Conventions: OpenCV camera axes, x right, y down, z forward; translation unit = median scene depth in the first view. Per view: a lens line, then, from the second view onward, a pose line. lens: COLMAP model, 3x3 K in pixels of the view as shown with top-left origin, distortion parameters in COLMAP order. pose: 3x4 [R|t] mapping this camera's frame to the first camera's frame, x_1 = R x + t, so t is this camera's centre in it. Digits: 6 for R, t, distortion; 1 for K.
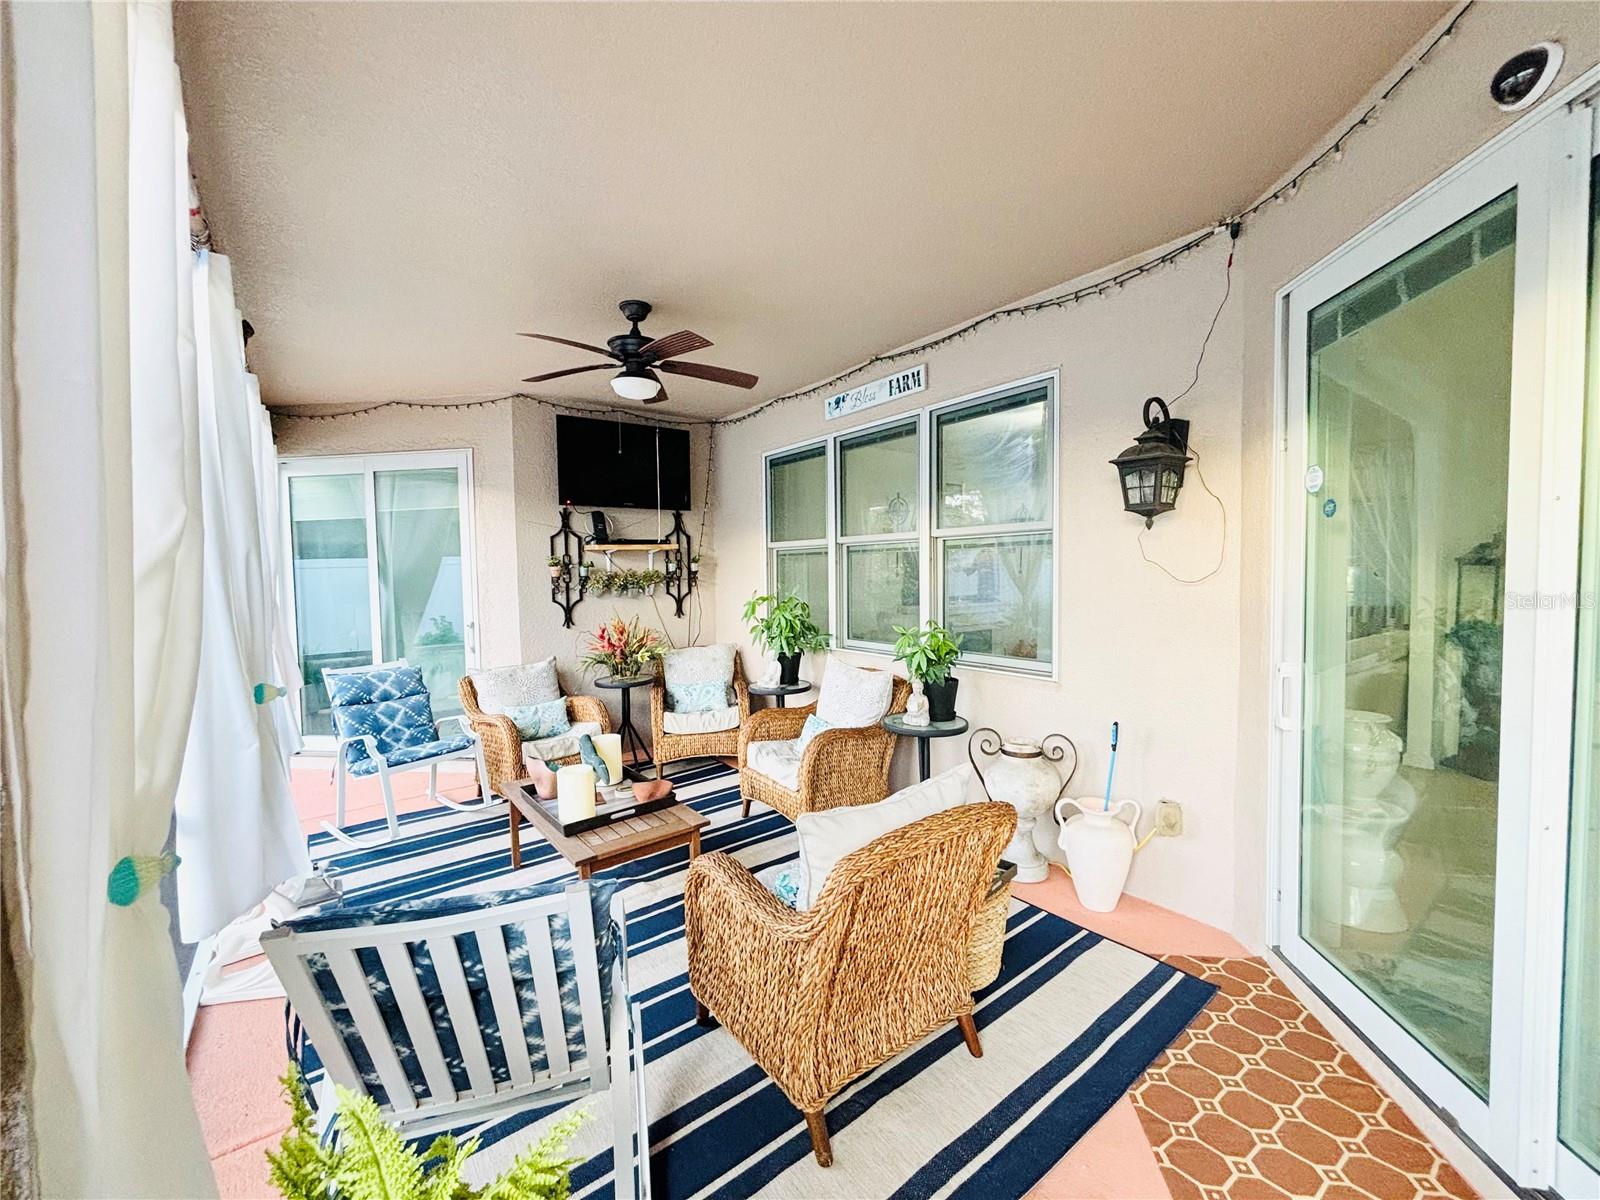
lens RADIAL K [[646.9, 0, 797.7], [0, 646.9, 601.2], [0, 0, 1]] dist [-0.003296, -0.000391]
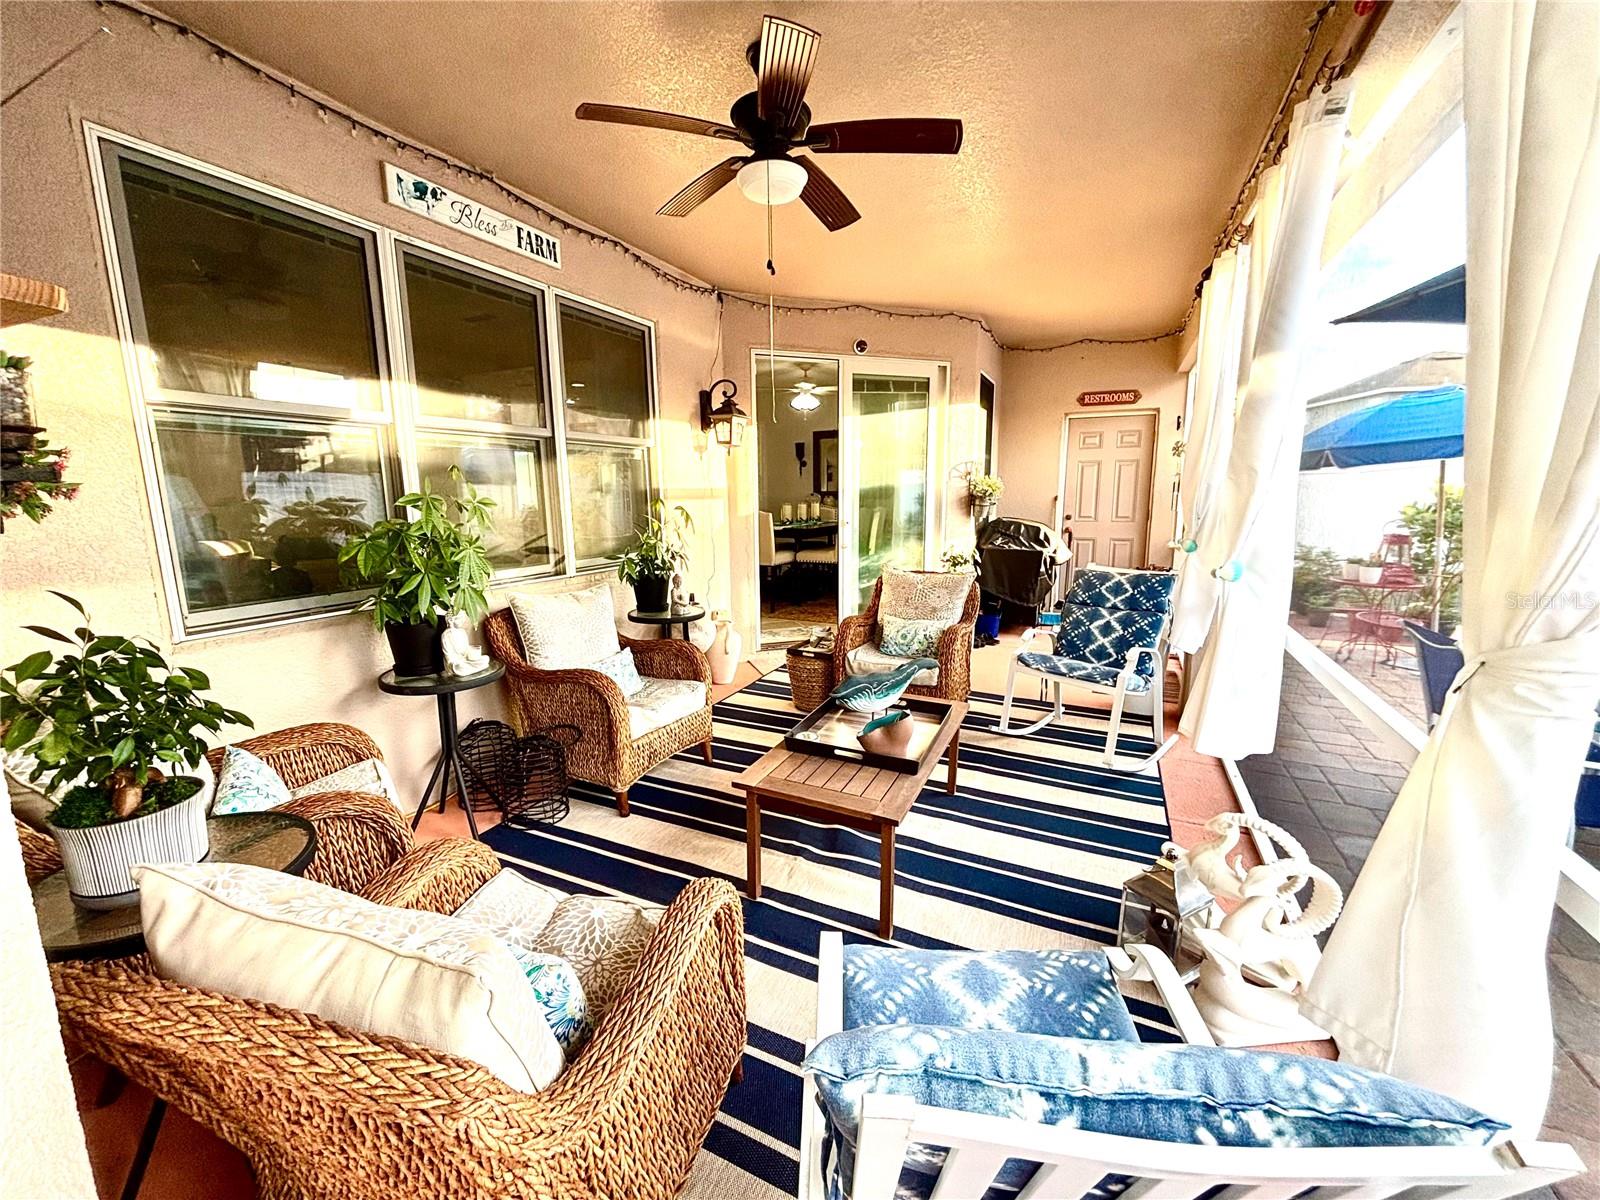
lens RADIAL K [[646.9, 0, 794.3], [0, 646.9, 595.8], [0, 0, 1]] dist [-0.003296, -0.000391]
pose [[-0.452974, -0.117449, 0.883754, -0.760963], [0.060314, 0.984976, 0.161816, -0.008838], [-0.889481, 0.126601, -0.439084, 1.120101]]
